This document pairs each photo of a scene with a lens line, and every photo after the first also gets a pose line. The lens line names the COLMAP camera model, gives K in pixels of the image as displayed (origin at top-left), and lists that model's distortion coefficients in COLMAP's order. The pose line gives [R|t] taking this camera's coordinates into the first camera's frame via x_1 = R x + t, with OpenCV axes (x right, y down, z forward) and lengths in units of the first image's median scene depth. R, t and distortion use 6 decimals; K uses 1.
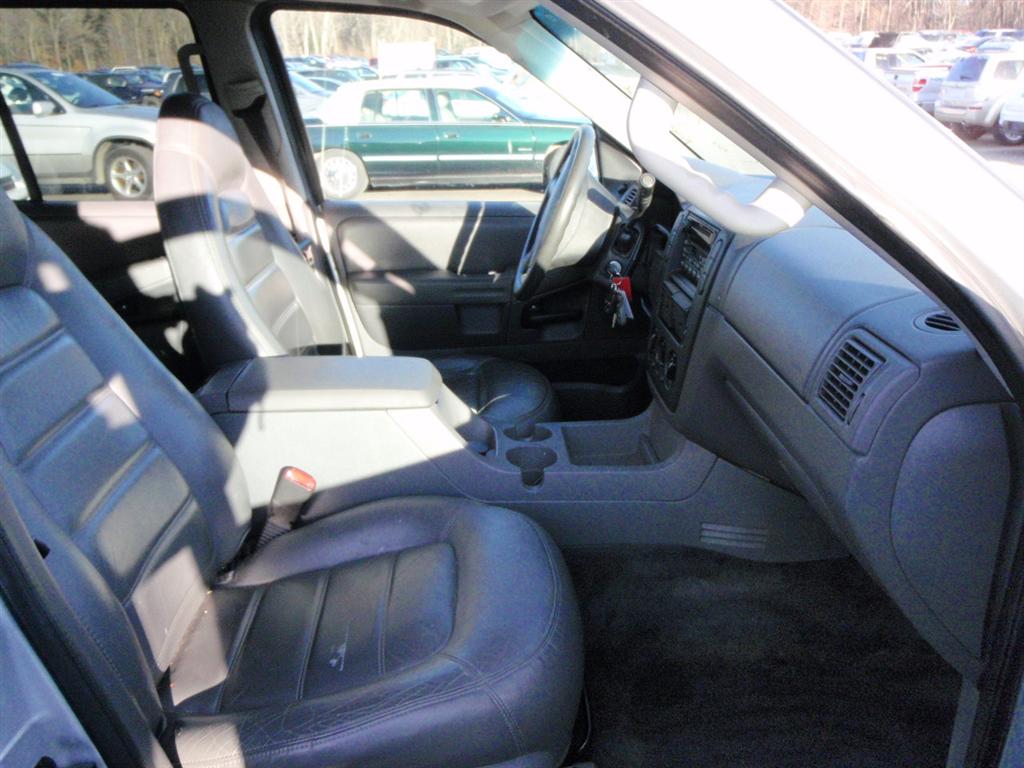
lens RADIAL K [[869.1, 0, 509.3], [0, 869.1, 374.8], [0, 0, 1]] dist [-0.052237, 0.052860]
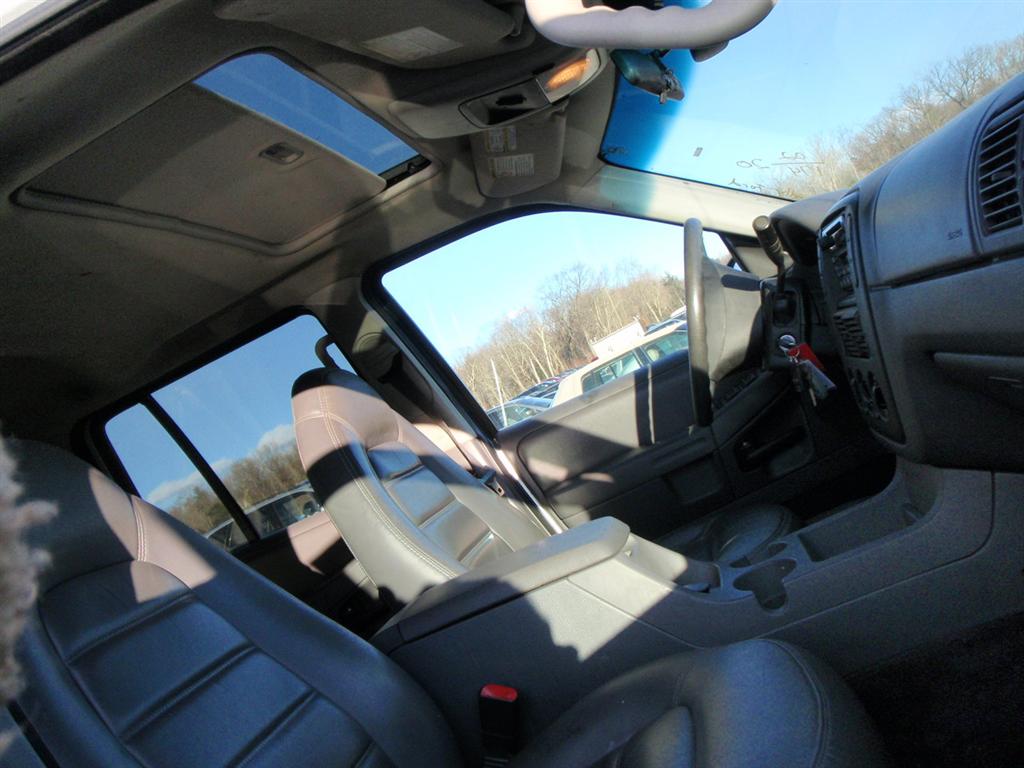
lens RADIAL K [[869.1, 0, 511.3], [0, 869.1, 379.2], [0, 0, 1]] dist [-0.052237, 0.052860]
pose [[0.875923, -0.416771, -0.243024, 0.064367], [0.318865, 0.878131, -0.356668, 0.105885], [0.362056, 0.234922, 0.902068, 0.125555]]
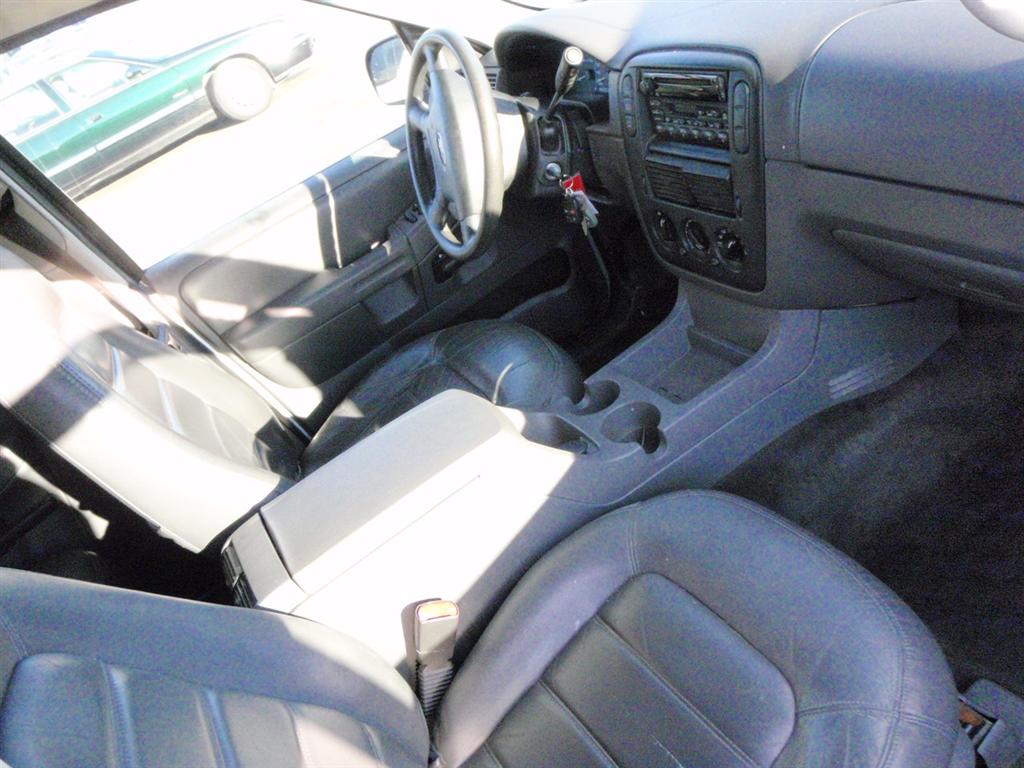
lens RADIAL K [[869.1, 0, 517.5], [0, 869.1, 386.6], [0, 0, 1]] dist [-0.052237, 0.052860]
pose [[0.822296, -0.532575, 0.200485, -0.157463], [0.493242, 0.842741, 0.215637, -0.123689], [-0.283800, -0.078430, 0.955671, 0.167194]]
